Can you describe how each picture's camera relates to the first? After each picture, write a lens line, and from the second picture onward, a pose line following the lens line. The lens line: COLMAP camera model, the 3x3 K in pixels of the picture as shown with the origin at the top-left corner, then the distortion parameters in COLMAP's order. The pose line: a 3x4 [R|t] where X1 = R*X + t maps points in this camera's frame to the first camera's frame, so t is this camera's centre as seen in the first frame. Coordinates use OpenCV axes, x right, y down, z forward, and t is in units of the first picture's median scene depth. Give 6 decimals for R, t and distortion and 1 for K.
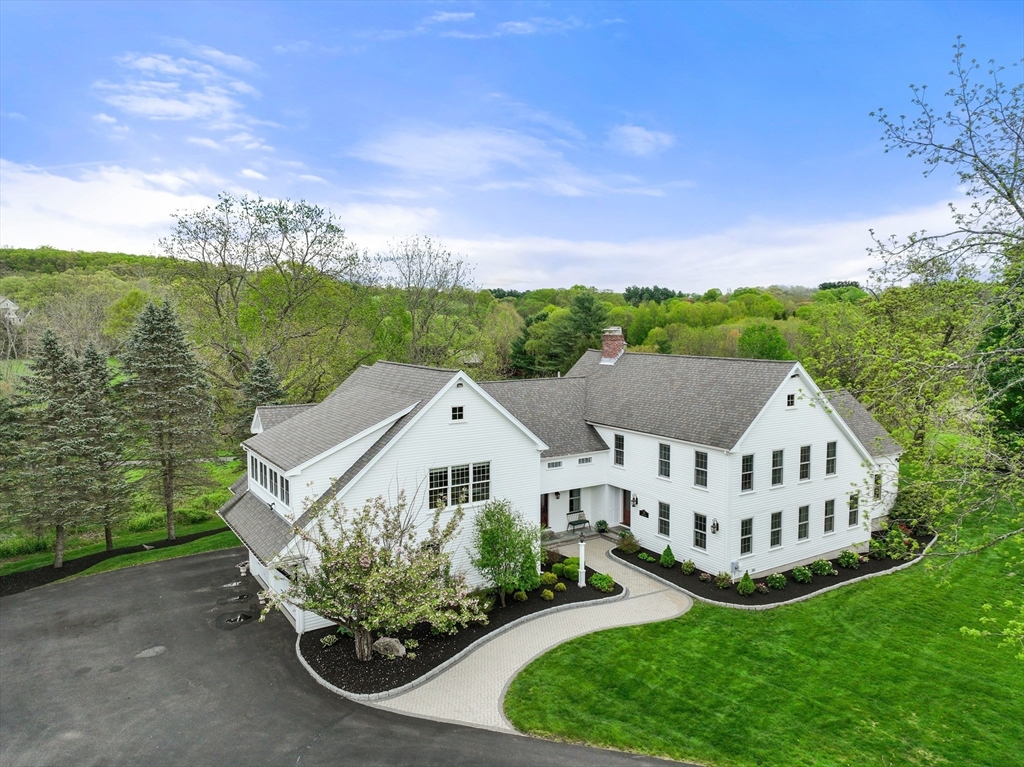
lens RADIAL K [[818.7, 0, 512.0], [0, 818.7, 383.5], [0, 0, 1]] dist [-0.000314, 0.001107]
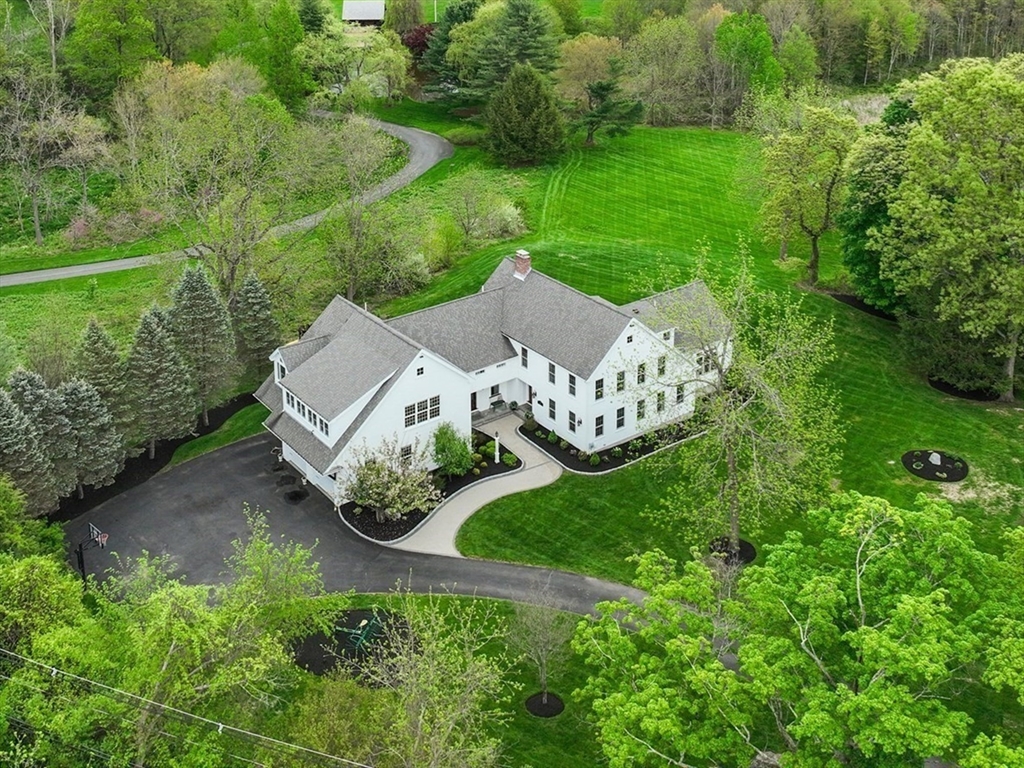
lens RADIAL K [[713.6, 0, 512.0], [0, 713.6, 384.0], [0, 0, 1]] dist [0.005531, 0.001772]
pose [[0.995515, -0.025474, 0.091113, -0.010949], [0.006921, 0.980097, 0.198400, -0.183217], [-0.094353, -0.196879, 0.975877, -0.354504]]
